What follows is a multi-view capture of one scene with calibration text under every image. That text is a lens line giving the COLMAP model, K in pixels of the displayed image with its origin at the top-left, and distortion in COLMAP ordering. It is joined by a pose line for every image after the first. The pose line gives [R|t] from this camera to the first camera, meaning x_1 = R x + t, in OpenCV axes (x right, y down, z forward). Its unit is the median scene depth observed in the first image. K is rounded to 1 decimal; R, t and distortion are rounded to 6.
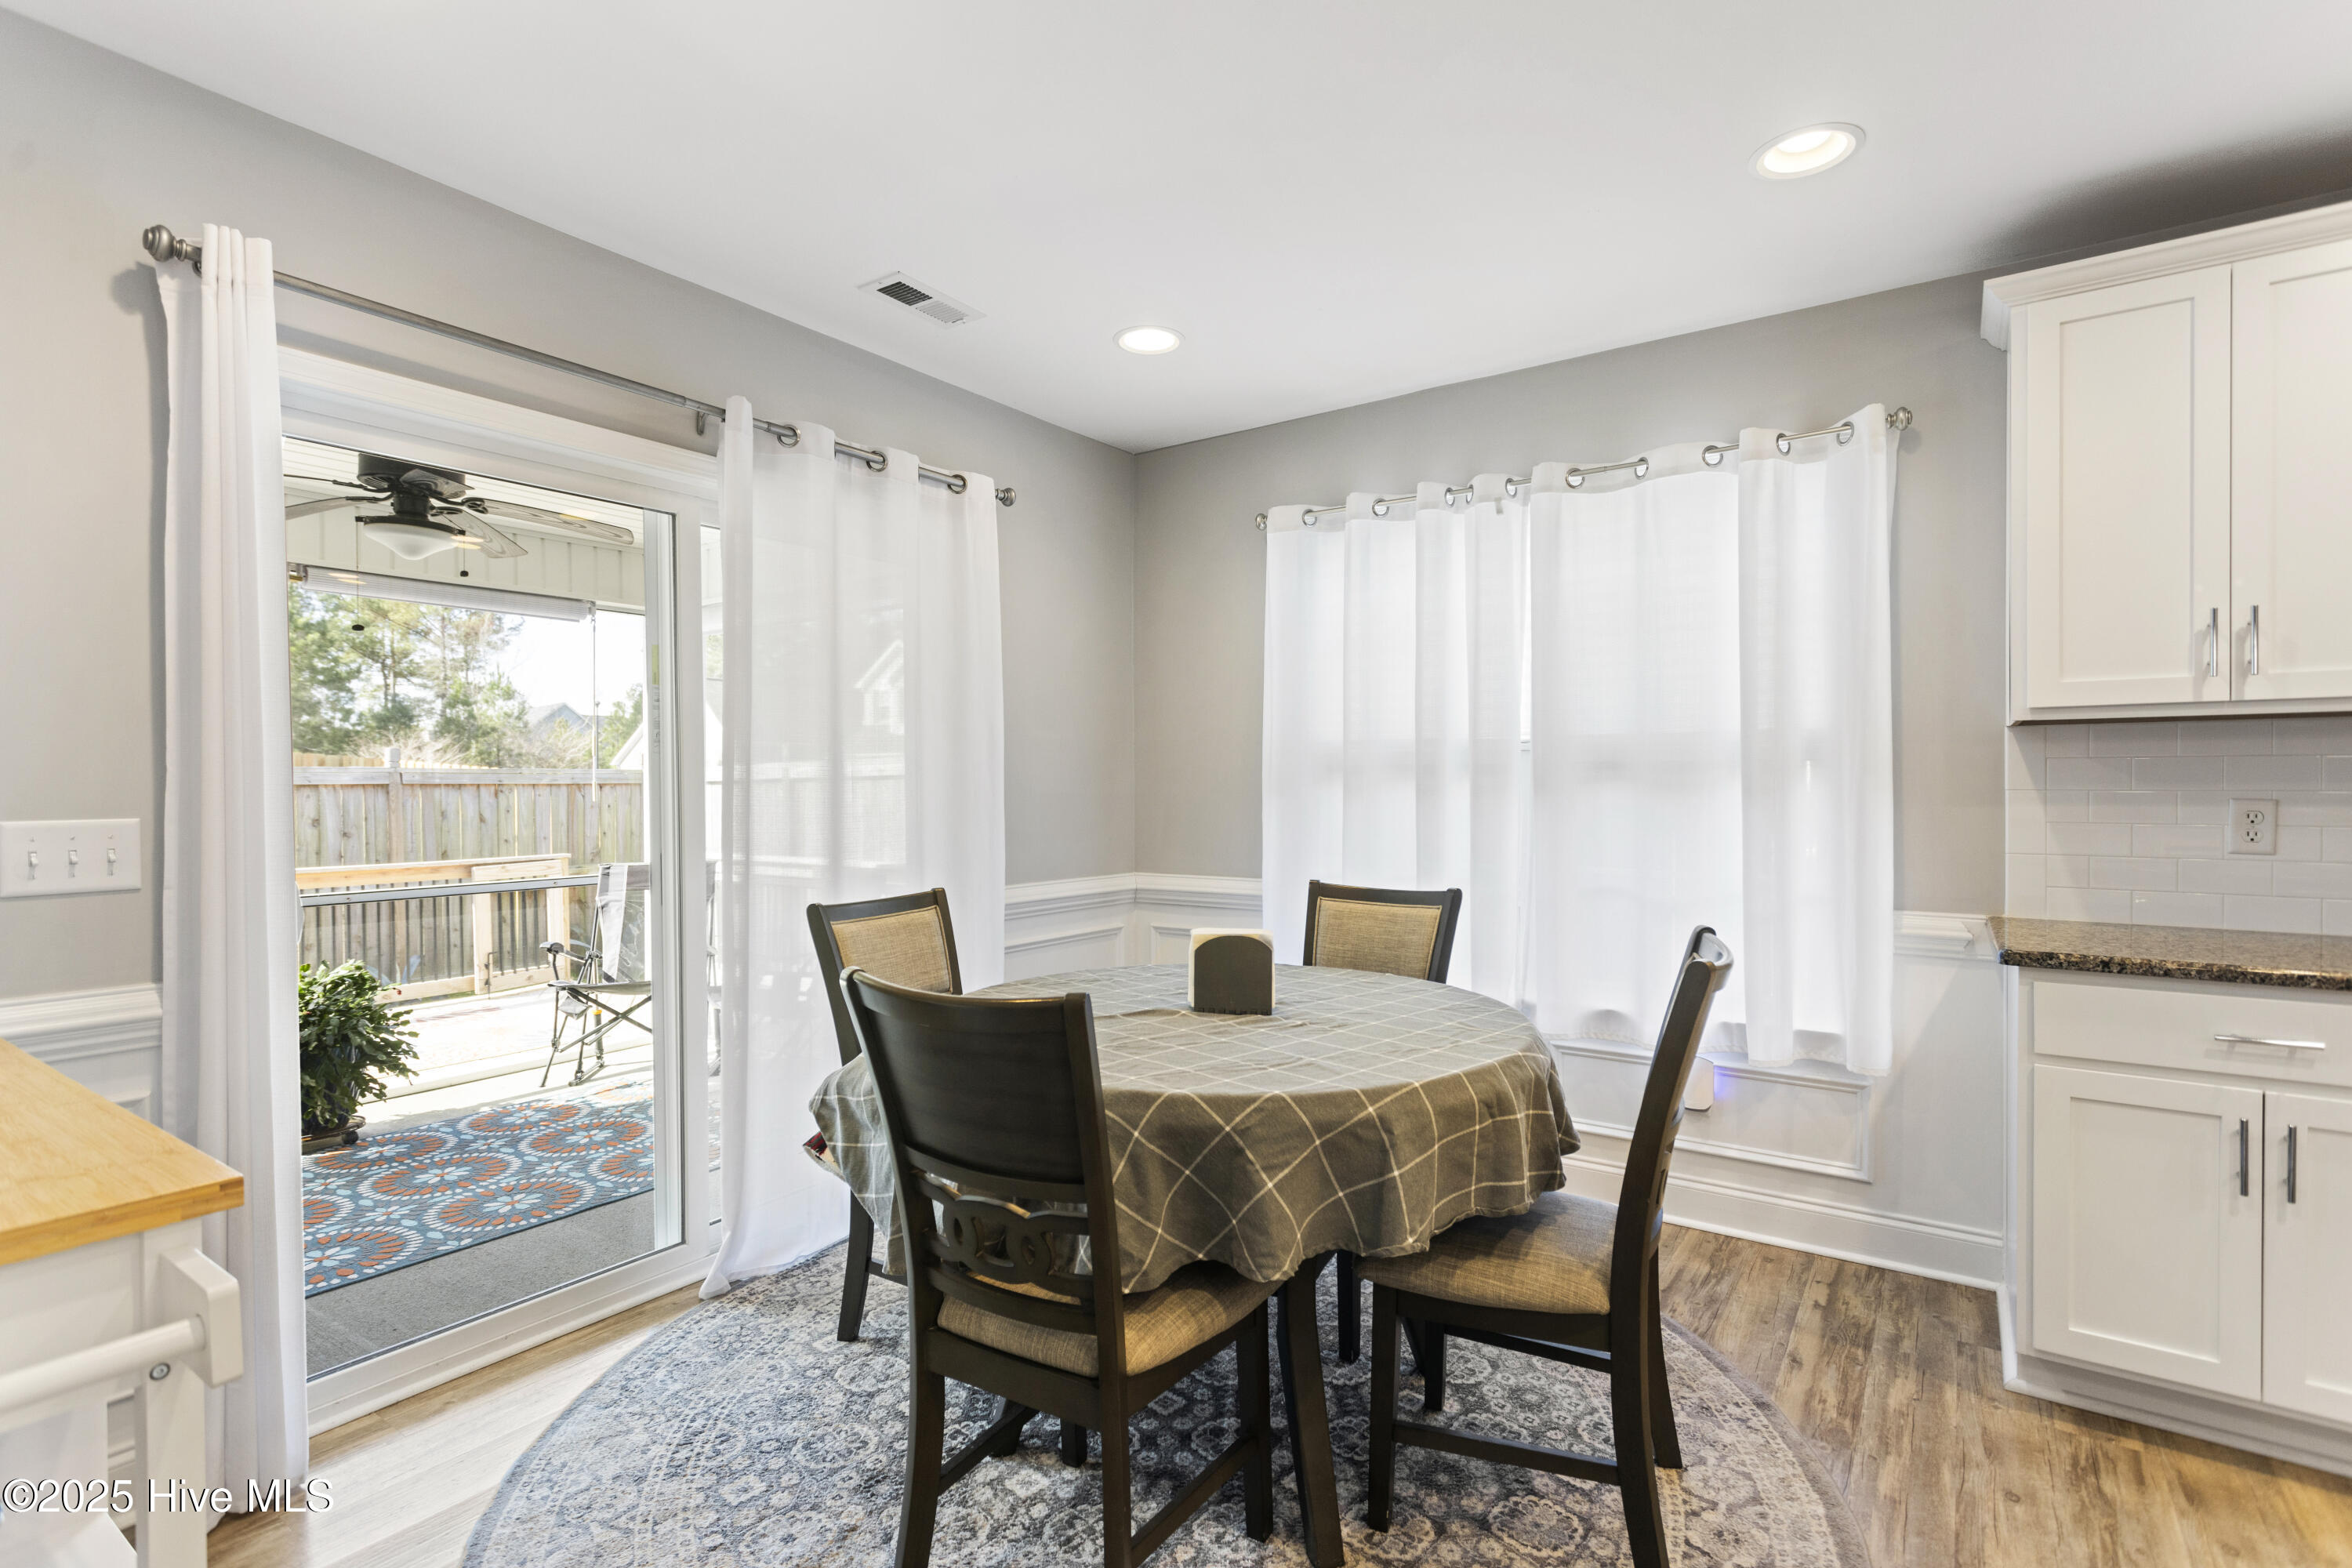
lens RADIAL K [[1135.7, 0, 1180.7], [0, 1135.7, 798.9], [0, 0, 1]] dist [0.023988, -0.000019]
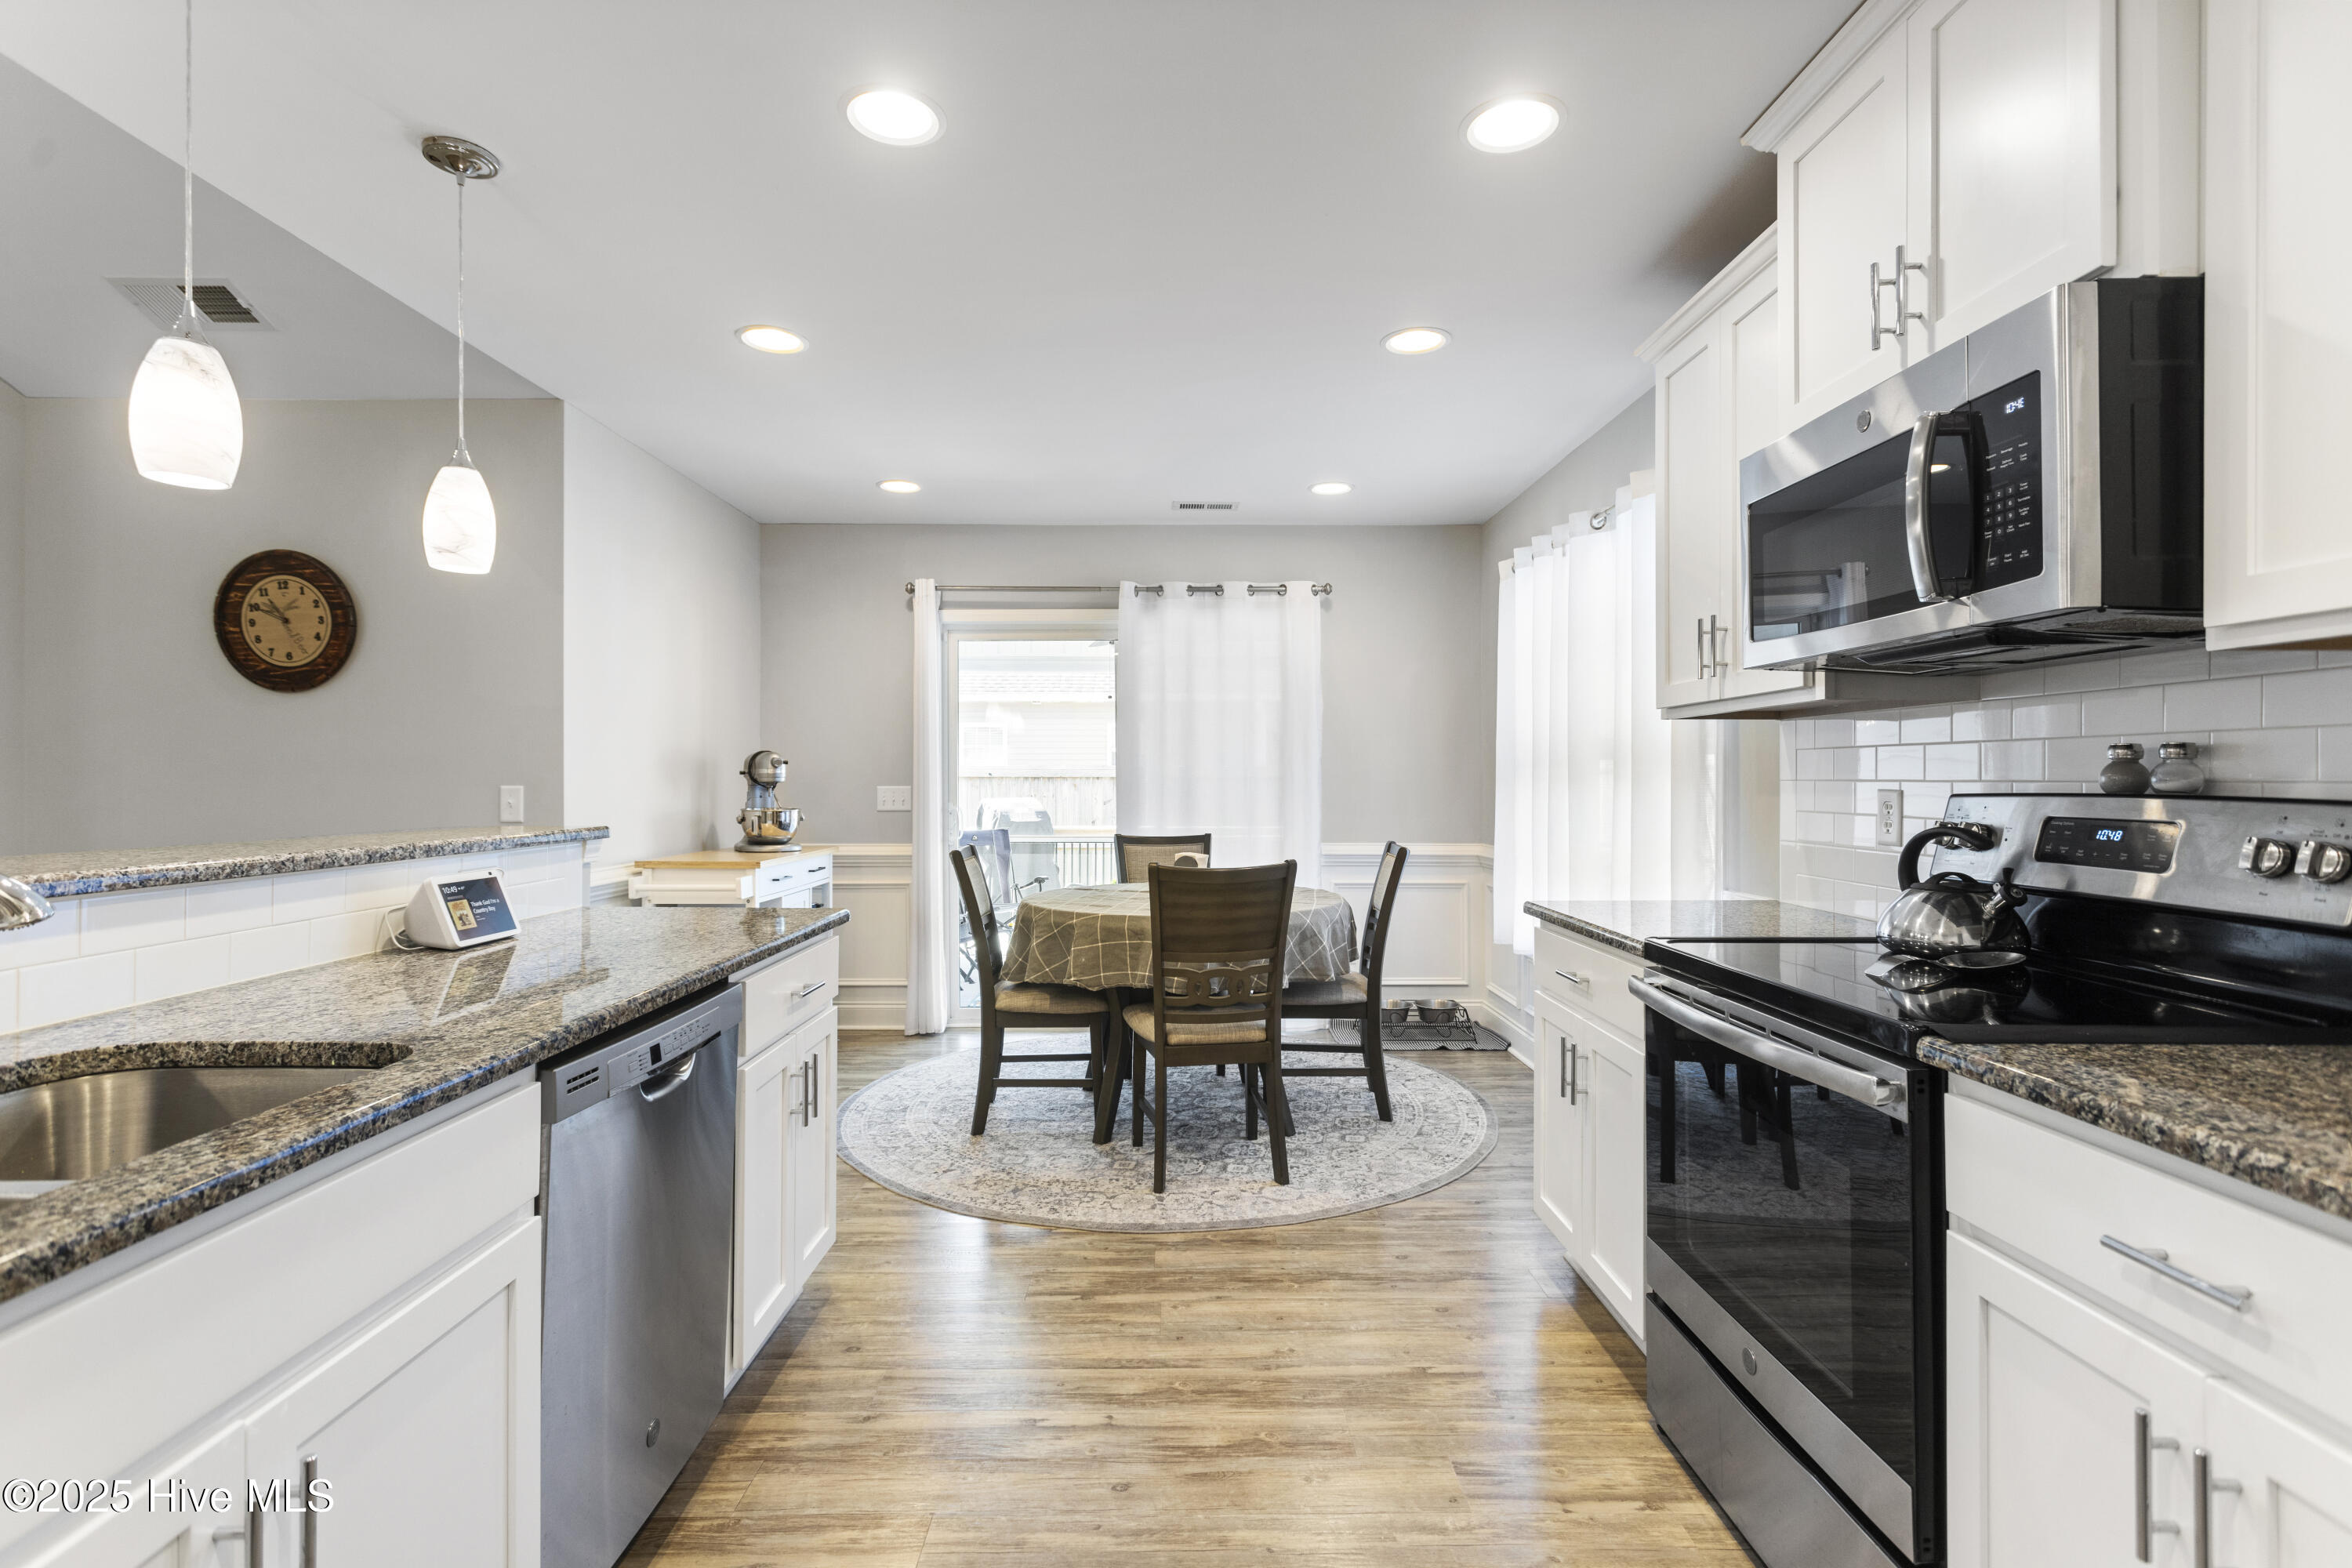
lens RADIAL K [[1132.8, 0, 1176.0], [0, 1132.8, 784.0], [0, 0, 1]] dist [0.000826, 0.000092]
pose [[0.580674, 0.004183, -0.814126, 1.390782], [-0.014055, 0.999889, -0.004887, 0.008826], [0.814015, 0.014281, 0.580668, -0.059702]]
